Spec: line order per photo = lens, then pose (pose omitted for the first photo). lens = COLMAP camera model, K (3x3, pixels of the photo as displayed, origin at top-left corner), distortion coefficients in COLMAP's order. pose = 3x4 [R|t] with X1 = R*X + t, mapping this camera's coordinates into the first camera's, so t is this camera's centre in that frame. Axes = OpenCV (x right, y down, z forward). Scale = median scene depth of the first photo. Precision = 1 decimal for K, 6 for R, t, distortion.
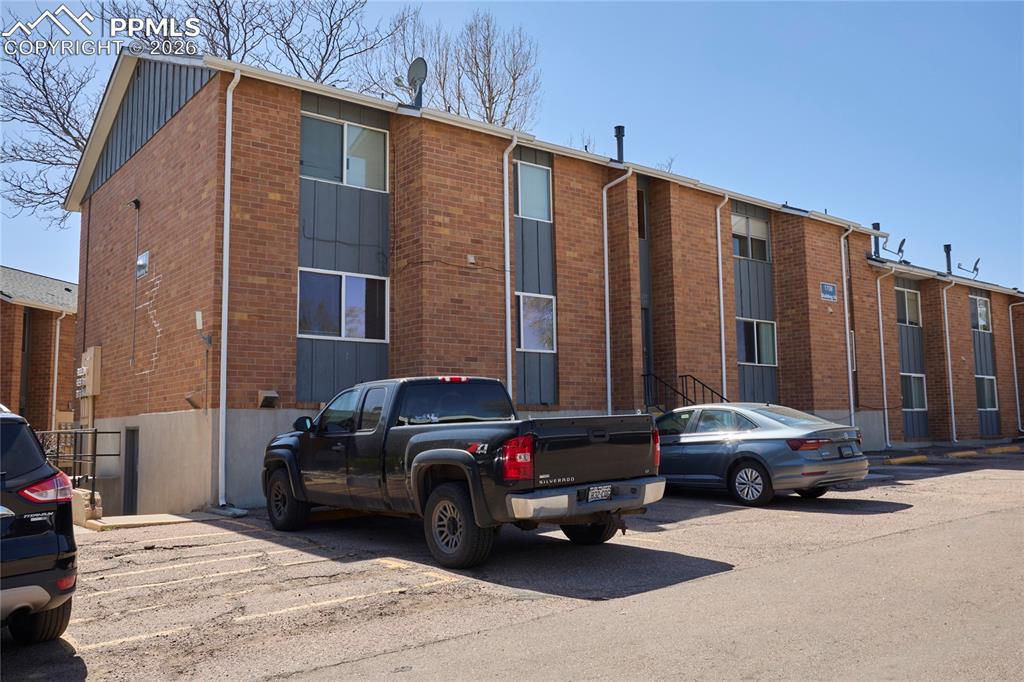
lens RADIAL K [[862.6, 0, 512.4], [0, 862.6, 339.0], [0, 0, 1]] dist [-0.063085, 0.003123]
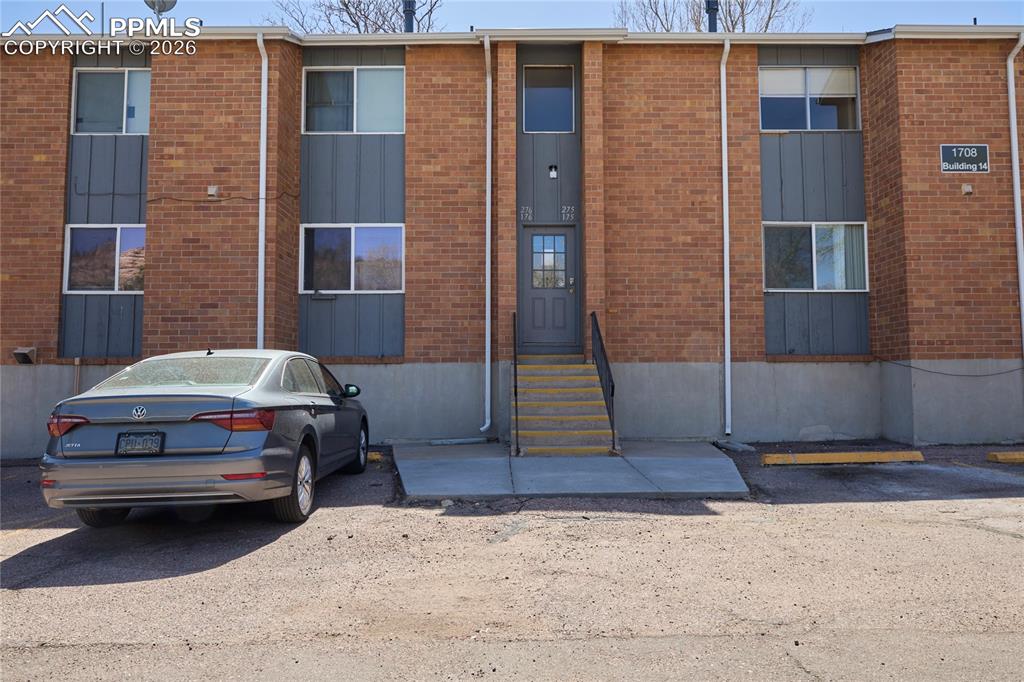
lens RADIAL K [[698.0, 0, 511.7], [0, 698.0, 339.2], [0, 0, 1]] dist [0.006954, -0.008832]
pose [[0.781610, -0.028286, -0.623126, 0.609695], [0.058480, 0.997894, 0.028055, 0.053349], [0.621021, -0.058369, 0.781618, 0.614864]]
